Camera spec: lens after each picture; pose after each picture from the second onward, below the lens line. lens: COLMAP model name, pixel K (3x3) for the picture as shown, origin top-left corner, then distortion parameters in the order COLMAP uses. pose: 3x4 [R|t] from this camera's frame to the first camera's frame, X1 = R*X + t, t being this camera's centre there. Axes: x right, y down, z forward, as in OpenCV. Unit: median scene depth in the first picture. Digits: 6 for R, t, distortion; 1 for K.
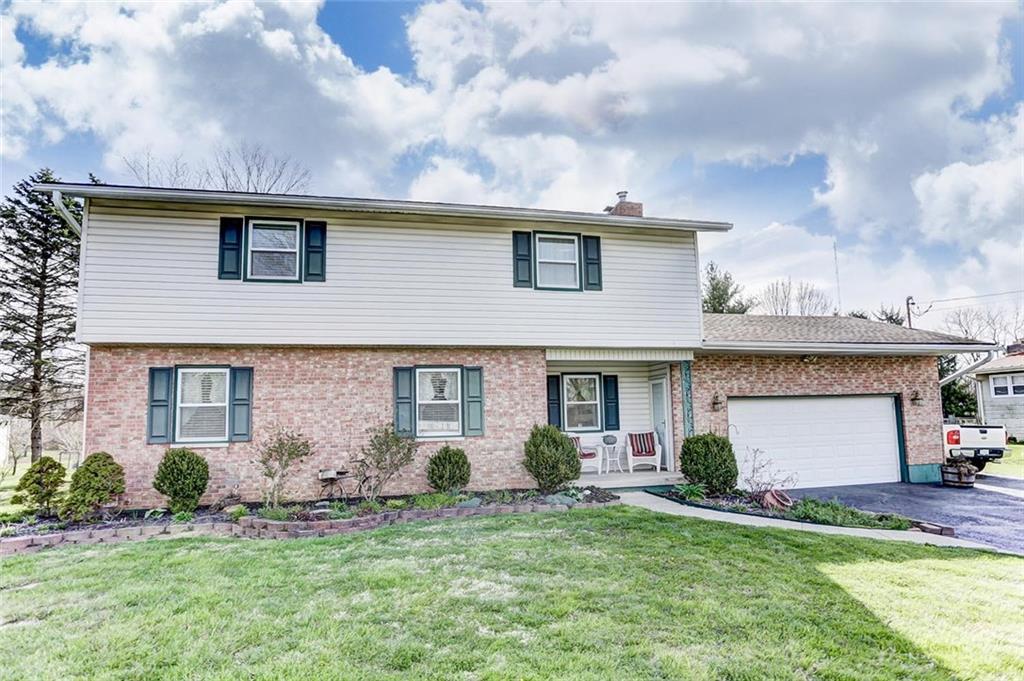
lens RADIAL K [[578.2, 0, 529.5], [0, 578.2, 350.5], [0, 0, 1]] dist [-0.027326, 0.001129]
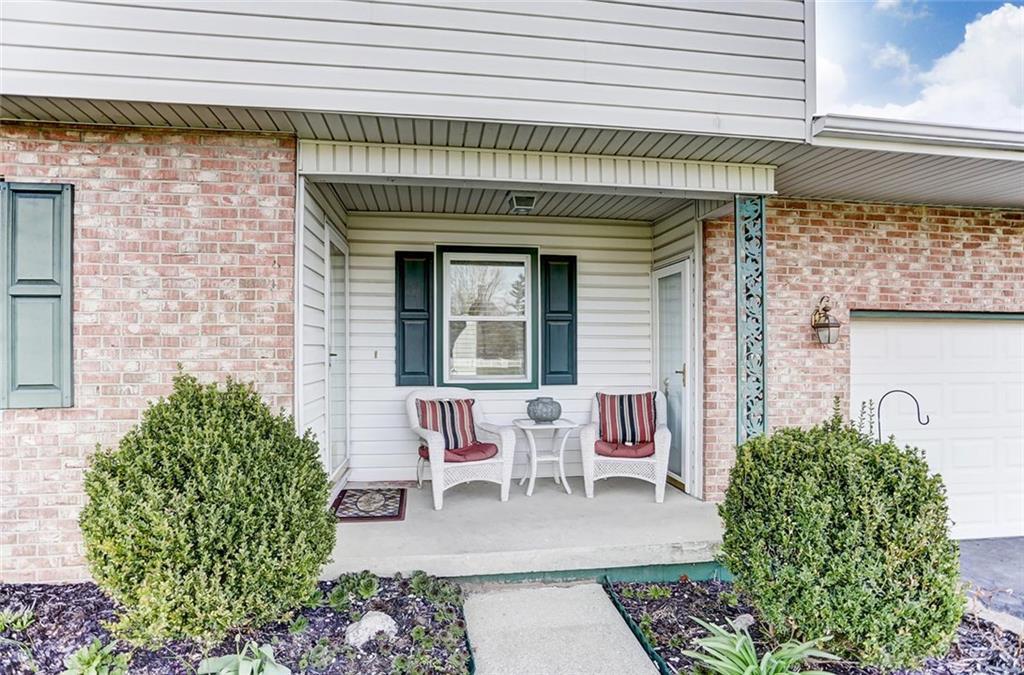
lens RADIAL K [[563.4, 0, 512.0], [0, 563.4, 337.5], [0, 0, 1]] dist [-0.014436, 0.001127]
pose [[0.995095, 0.020983, -0.096668, 0.175972], [-0.011411, 0.995068, 0.098532, 0.074282], [0.098259, -0.096945, 0.990428, 0.695390]]
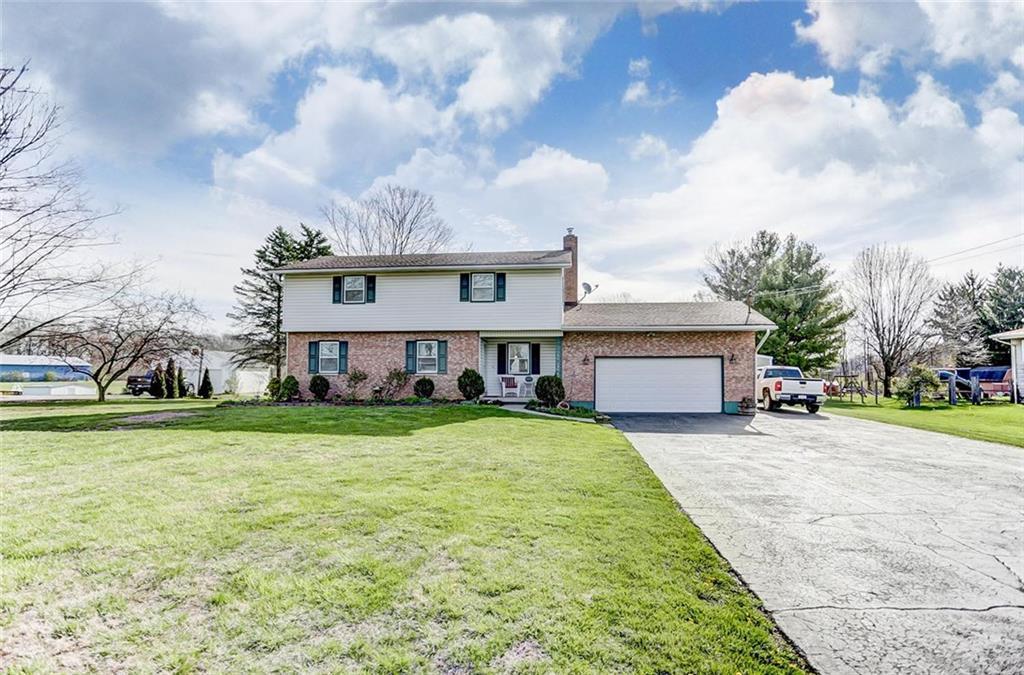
lens RADIAL K [[563.4, 0, 512.0], [0, 563.4, 337.5], [0, 0, 1]] dist [-0.014436, 0.001127]
pose [[0.941911, -0.000237, -0.335861, 0.786980], [0.017147, 0.998730, 0.047383, -0.071544], [0.335423, -0.050390, 0.940719, -0.790060]]
